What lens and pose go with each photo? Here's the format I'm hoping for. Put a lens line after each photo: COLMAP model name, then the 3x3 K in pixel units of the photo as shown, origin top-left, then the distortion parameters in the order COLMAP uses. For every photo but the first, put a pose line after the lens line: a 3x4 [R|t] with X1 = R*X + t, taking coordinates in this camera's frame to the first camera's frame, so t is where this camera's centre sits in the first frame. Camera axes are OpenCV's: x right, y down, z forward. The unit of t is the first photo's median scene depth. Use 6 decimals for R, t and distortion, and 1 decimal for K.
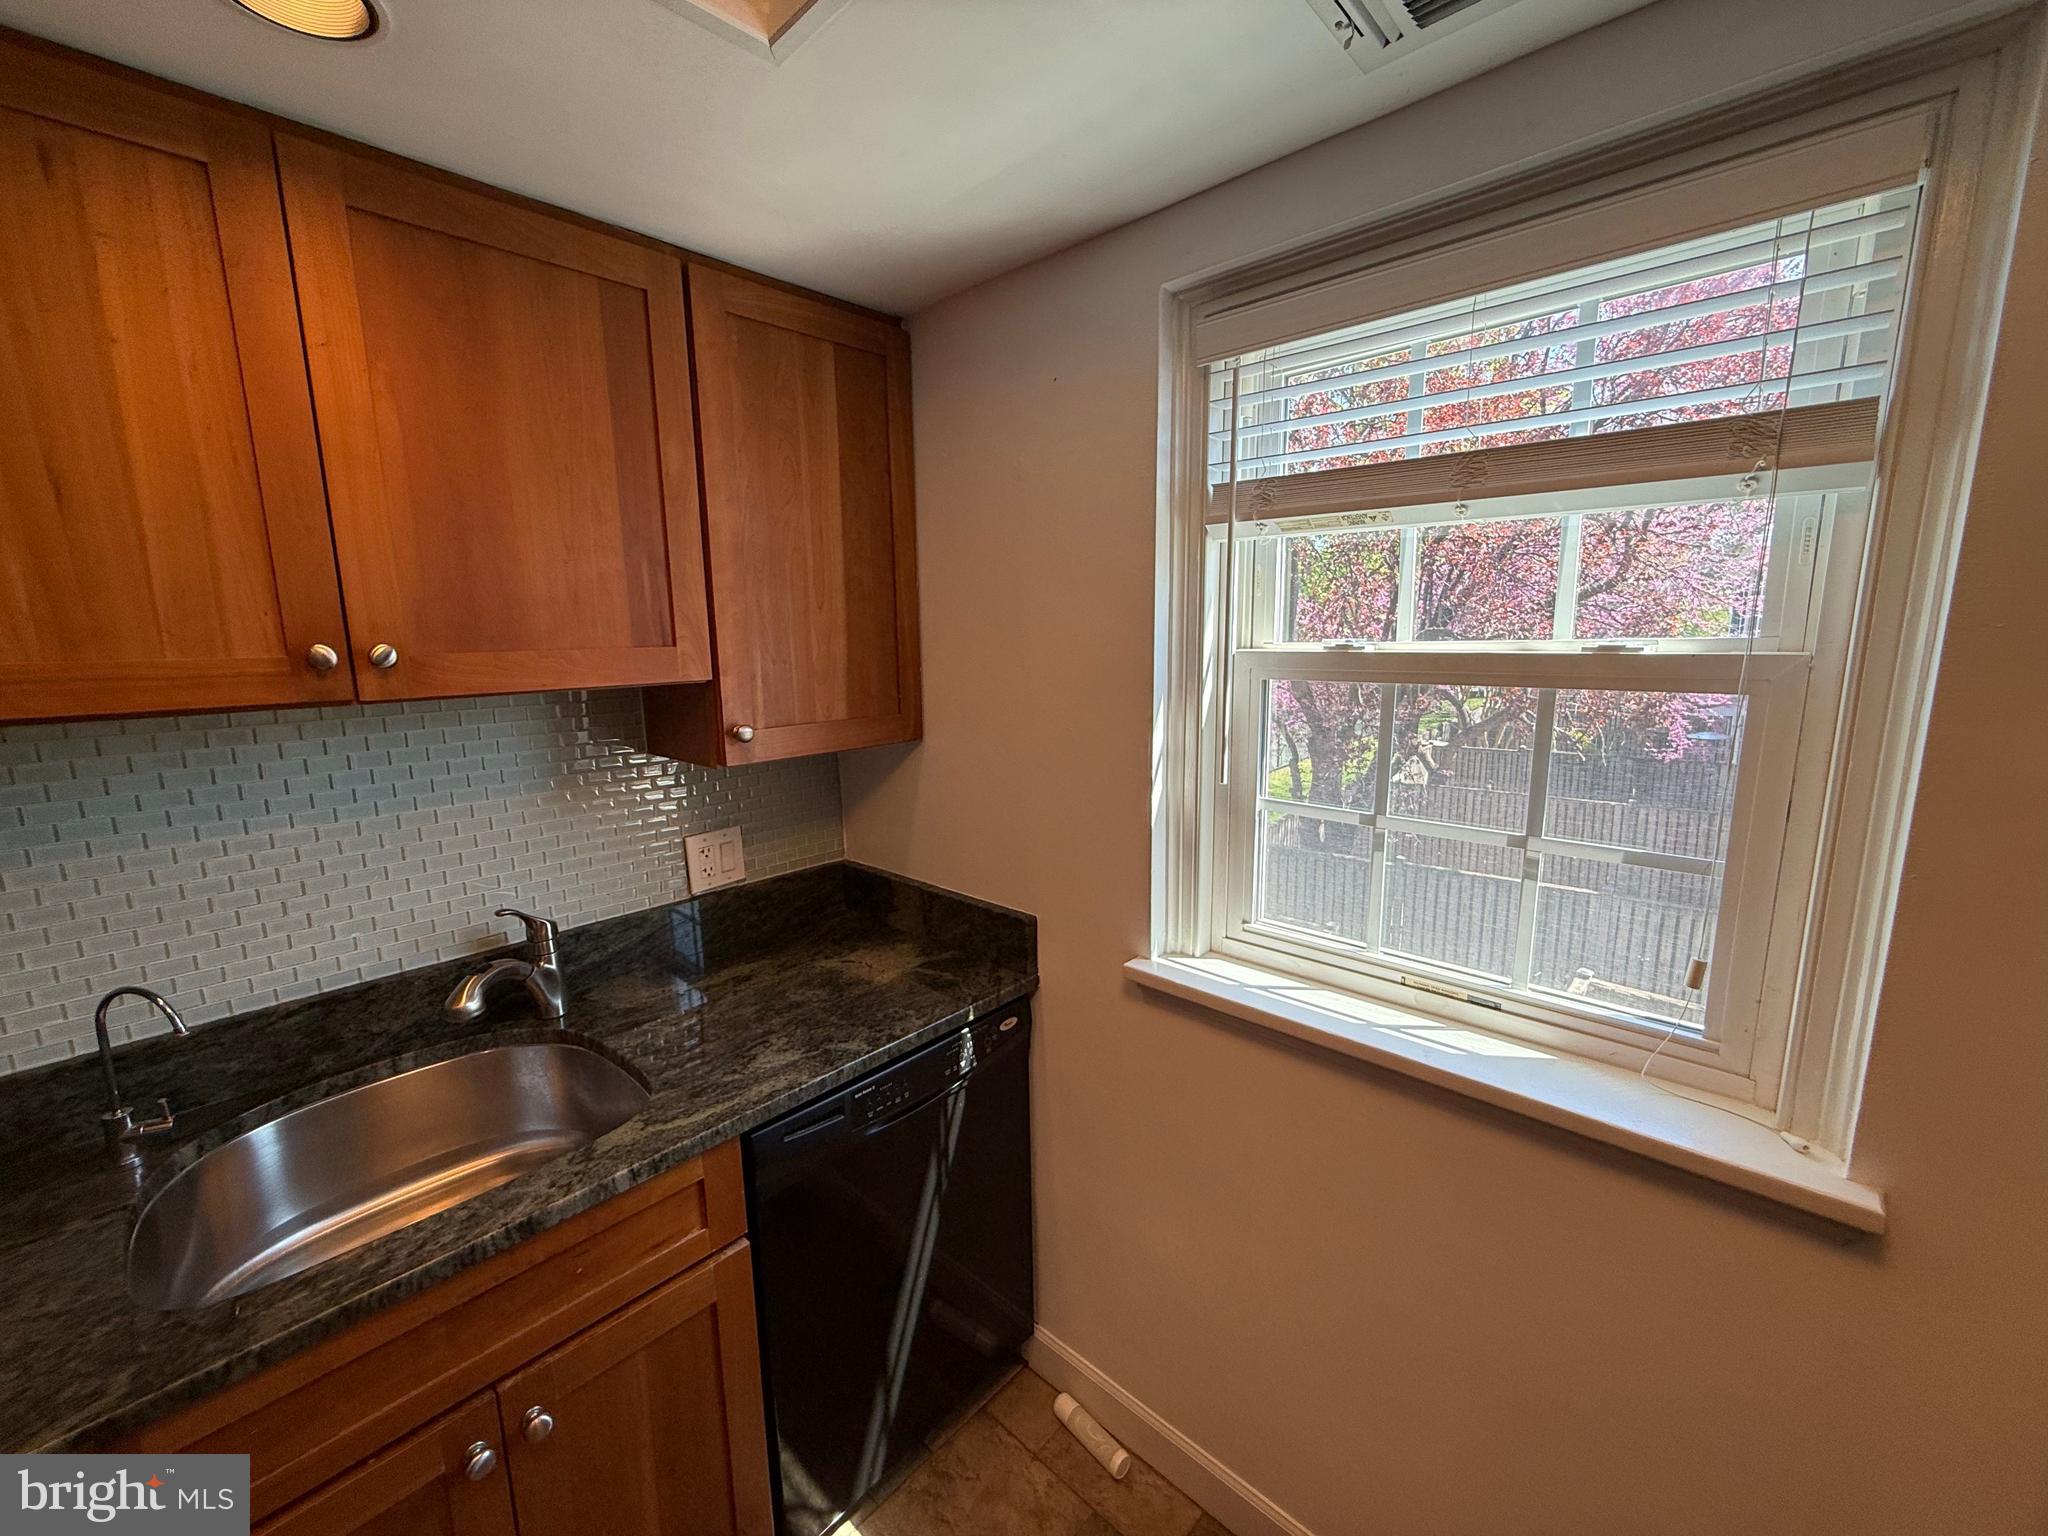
lens RADIAL K [[836.6, 0, 1029.7], [0, 836.6, 784.1], [0, 0, 1]] dist [0.002092, 0.000298]
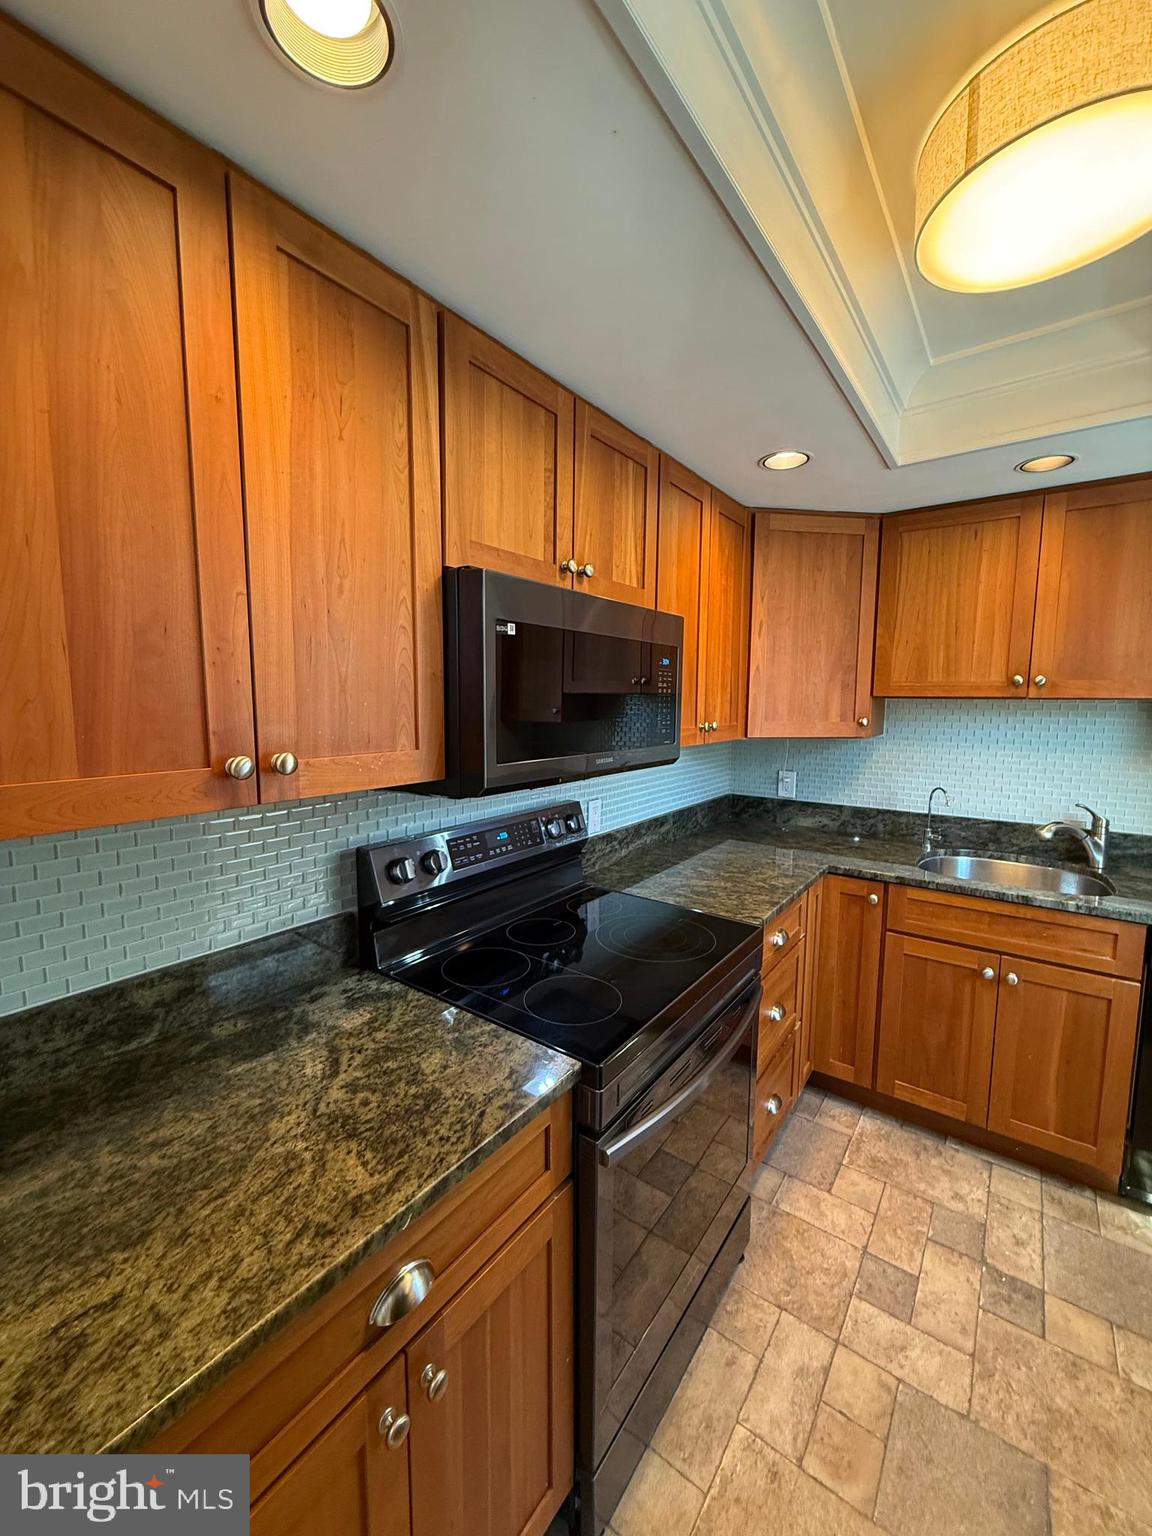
lens RADIAL K [[627.5, 0, 589.4], [0, 627.5, 763.7], [0, 0, 1]] dist [0.002092, 0.000298]
pose [[0.161998, 0.127769, -0.978484, 0.877698], [-0.182232, 0.978401, 0.097588, 0.152513], [0.969819, 0.162502, 0.181783, -0.618981]]
